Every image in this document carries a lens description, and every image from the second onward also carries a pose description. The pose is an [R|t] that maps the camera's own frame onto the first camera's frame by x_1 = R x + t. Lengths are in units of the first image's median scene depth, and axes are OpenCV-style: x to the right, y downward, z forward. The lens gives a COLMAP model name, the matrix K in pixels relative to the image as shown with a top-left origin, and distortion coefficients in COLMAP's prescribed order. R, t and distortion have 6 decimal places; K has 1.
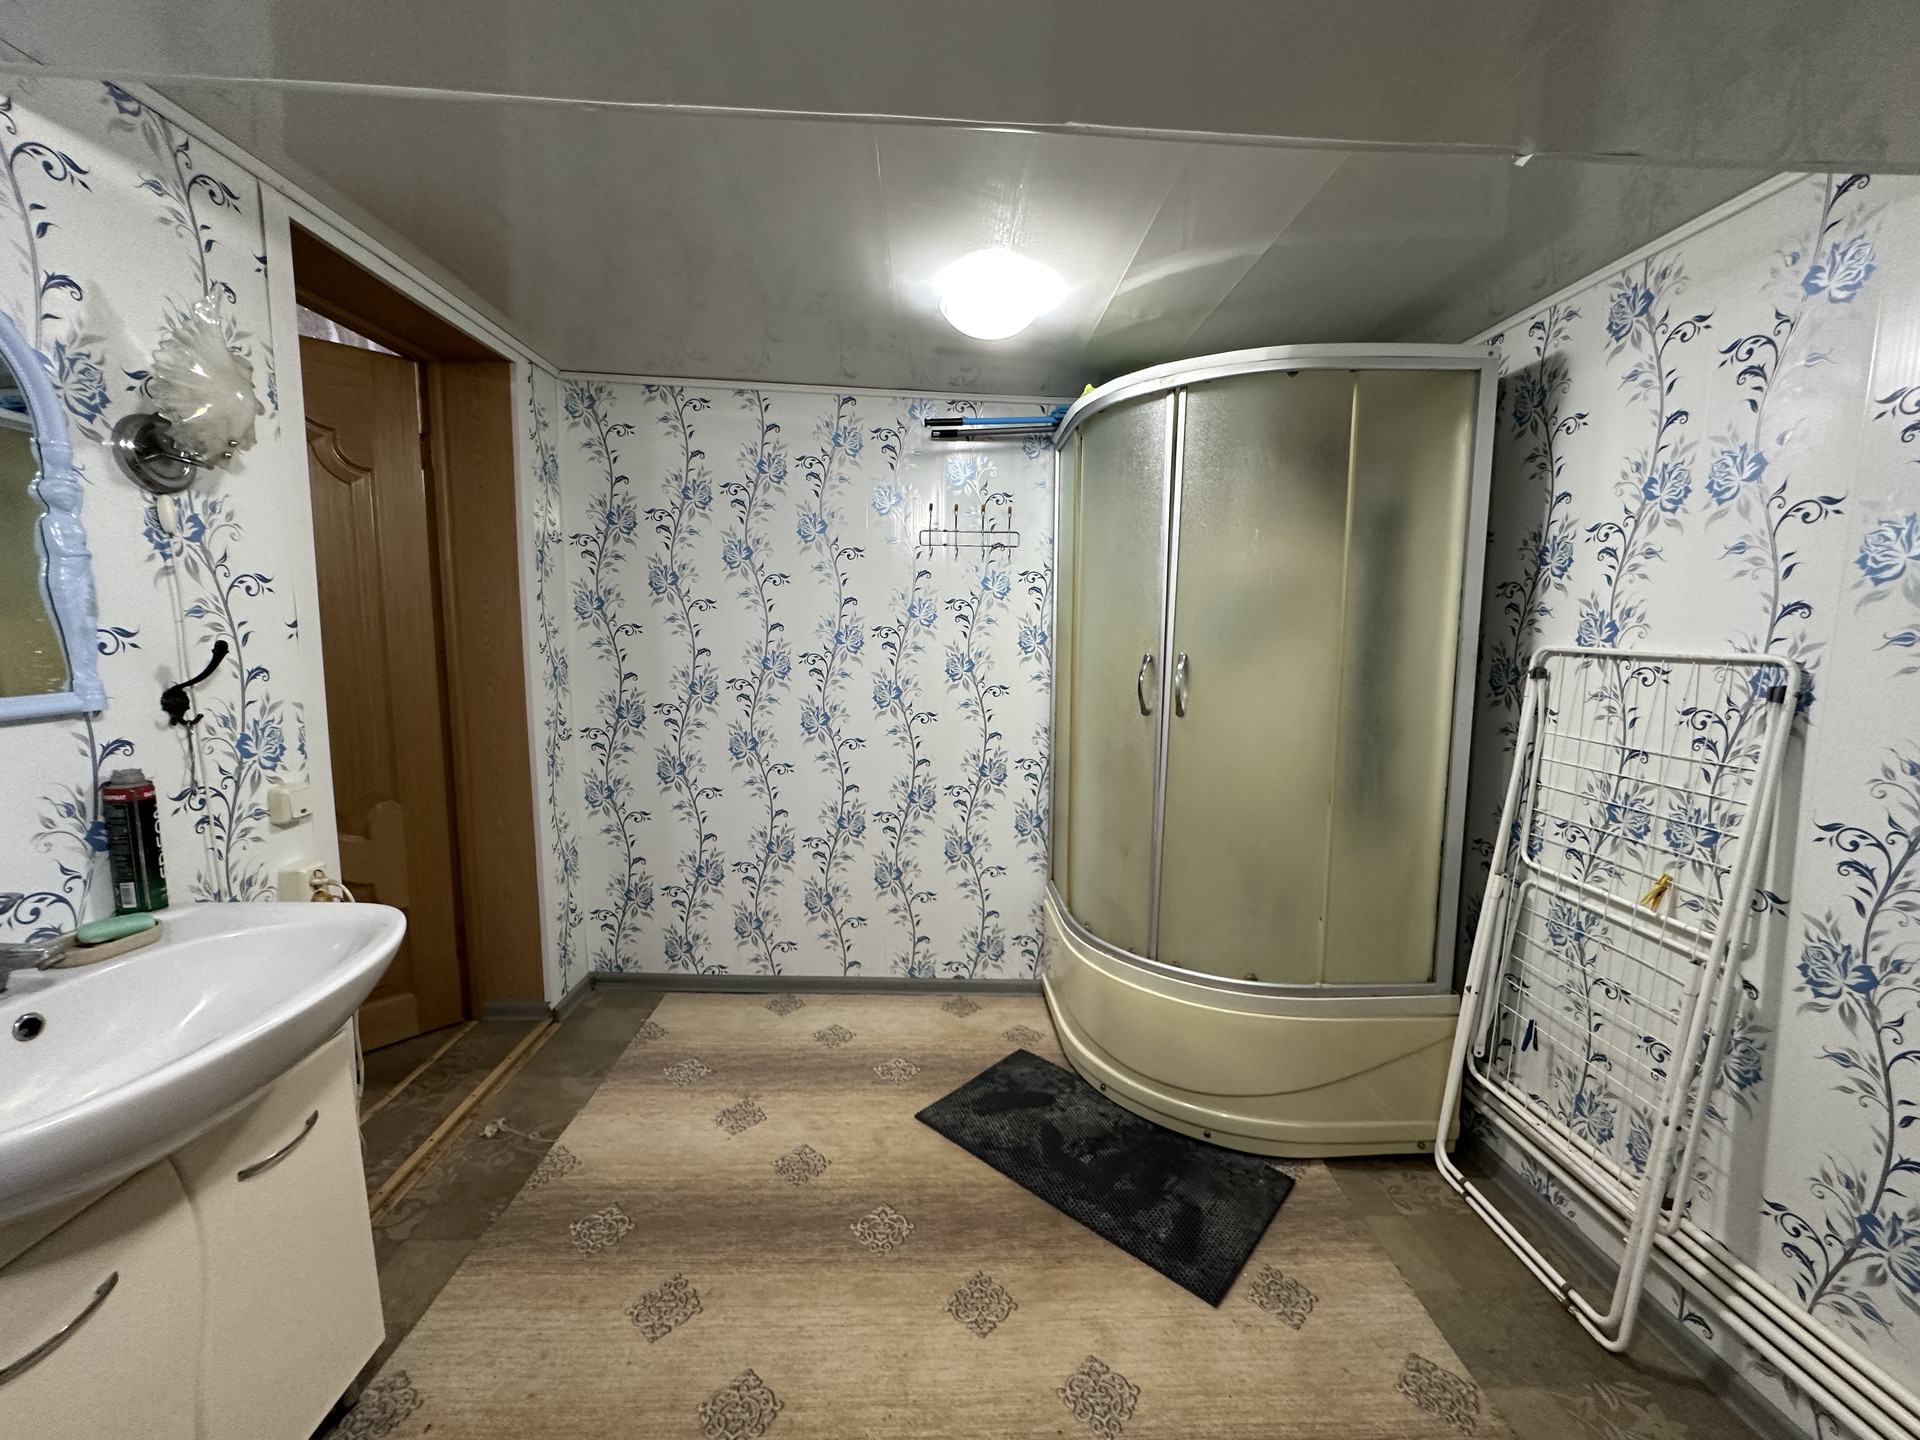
lens RADIAL K [[767.5, 0, 951.0], [0, 767.5, 717.0], [0, 0, 1]] dist [-0.006768, 0.001365]
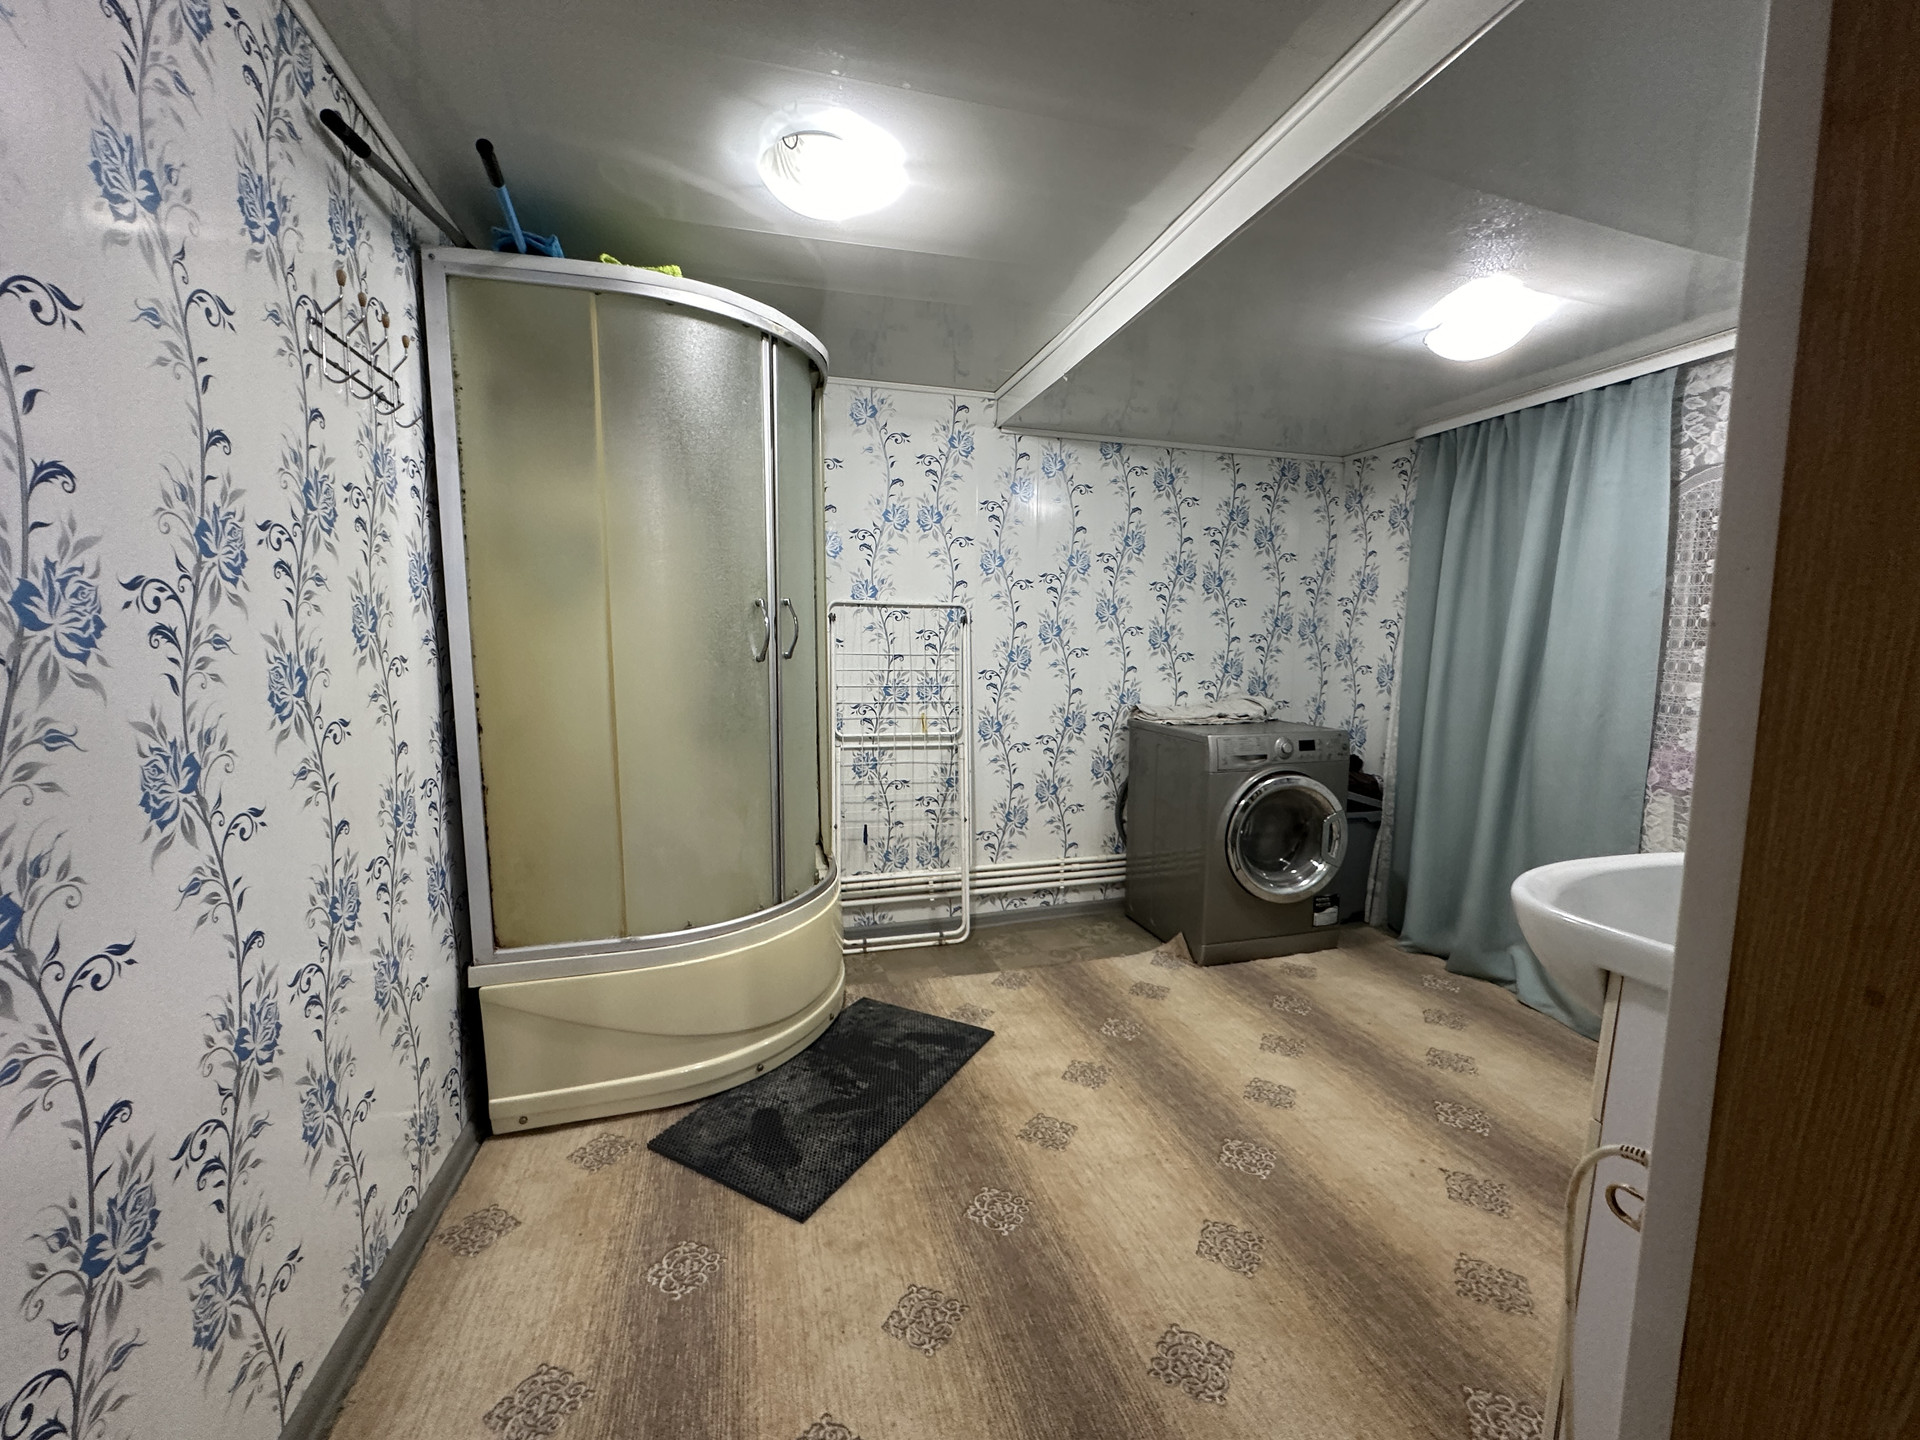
lens RADIAL K [[767.5, 0, 965.2], [0, 767.5, 716.4], [0, 0, 1]] dist [-0.006768, 0.001365]
pose [[-0.242010, -0.116952, 0.963200, -0.957030], [0.101288, 0.984240, 0.144956, -0.062317], [-0.964973, 0.132642, -0.226350, 1.236286]]
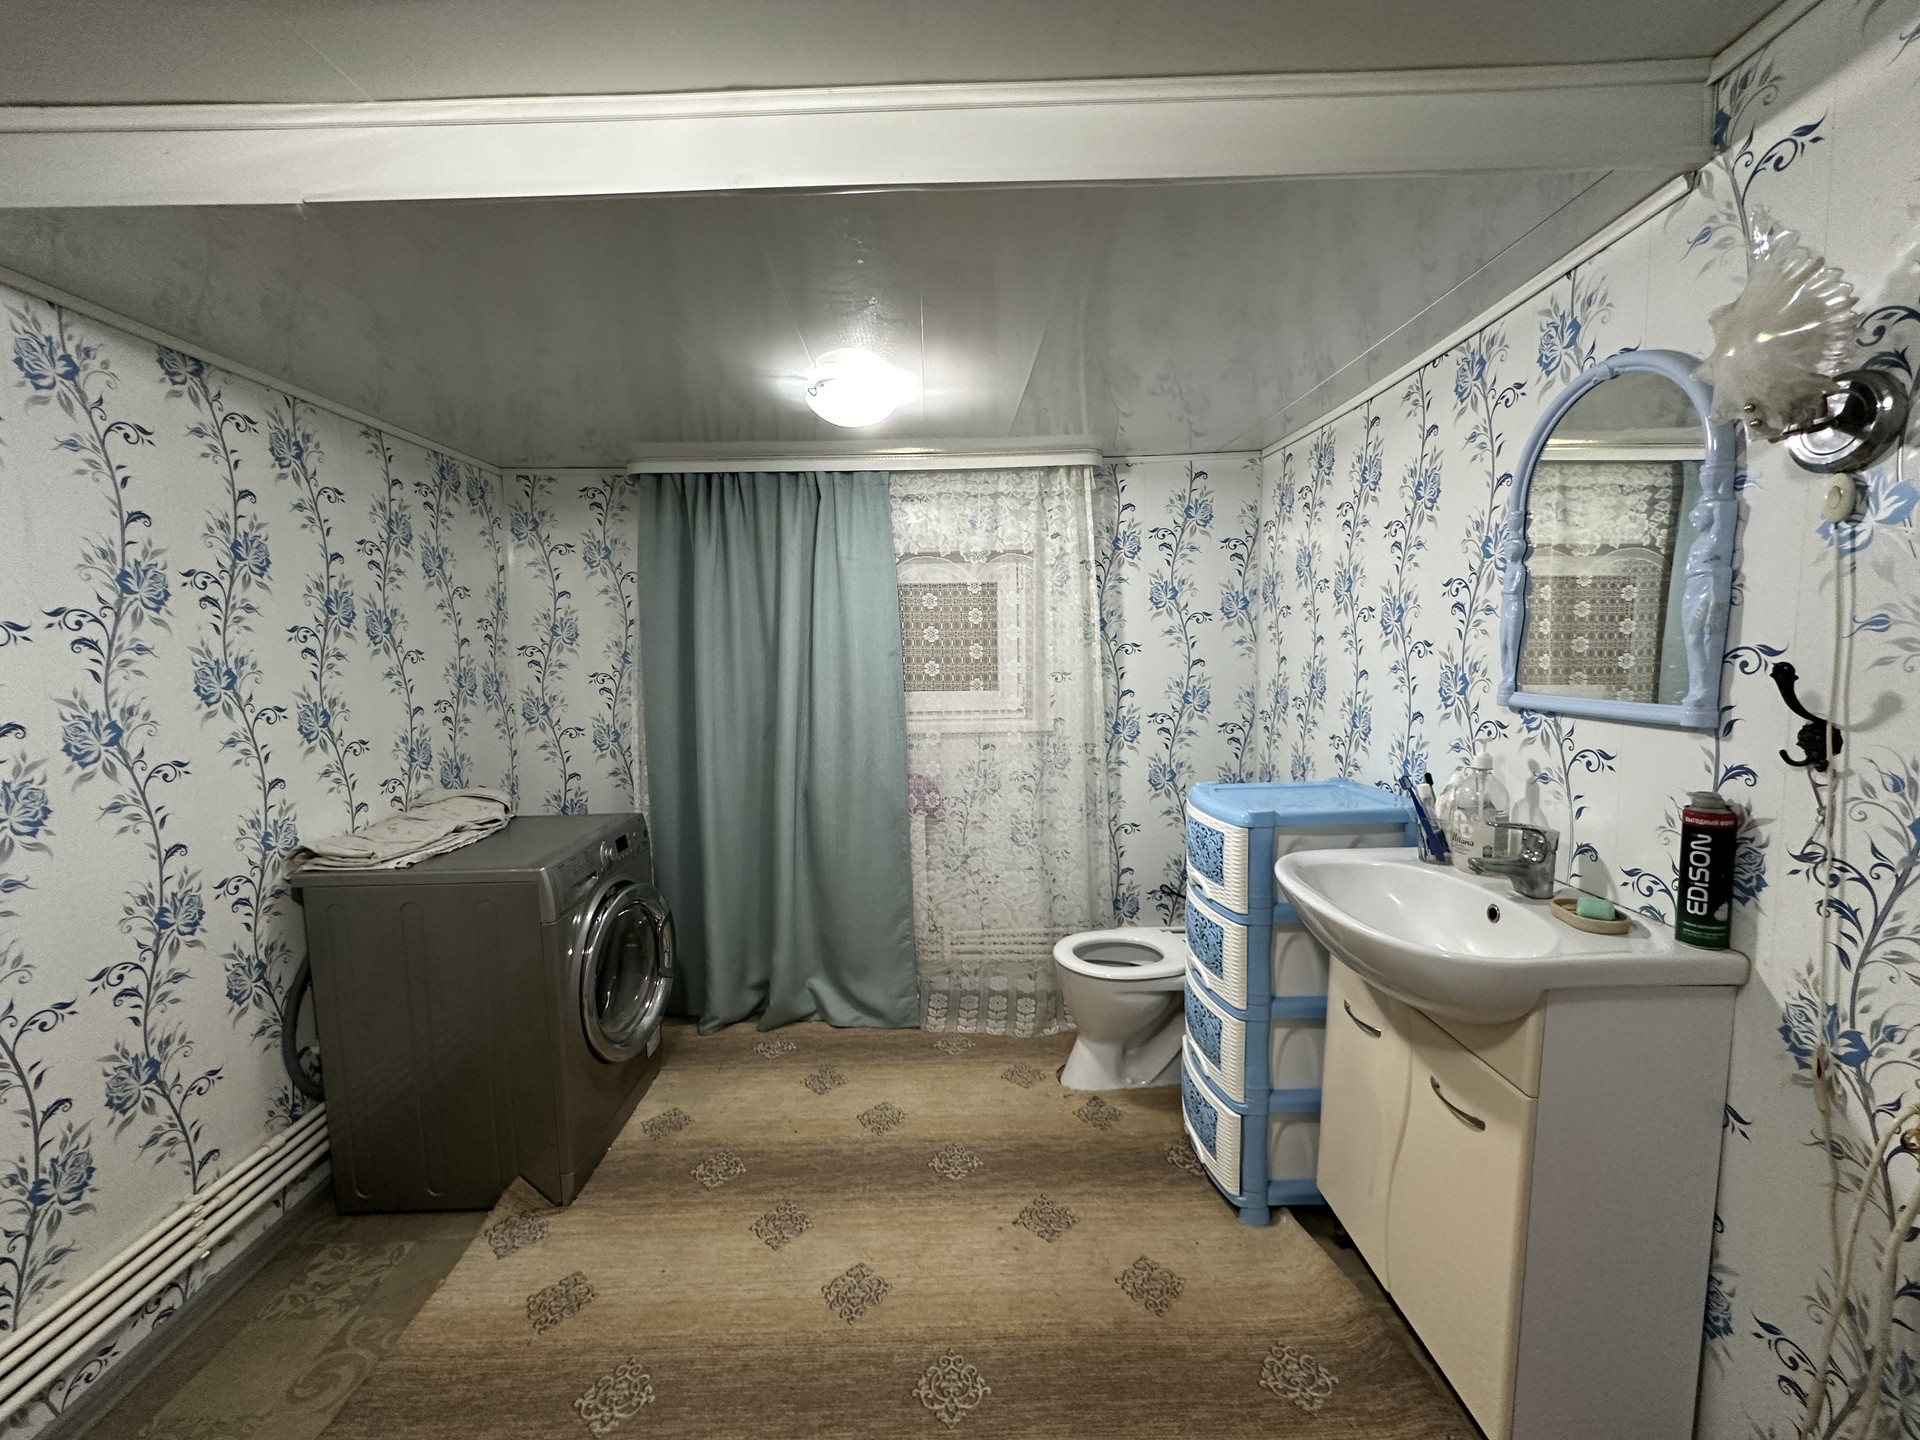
lens RADIAL K [[767.5, 0, 959.3], [0, 767.5, 715.6], [0, 0, 1]] dist [-0.006768, 0.001365]
pose [[-0.999603, 0.001365, 0.028140, -0.127157], [0.007098, 0.978809, 0.204653, -0.162906], [-0.027265, 0.204772, -0.978430, 1.372095]]
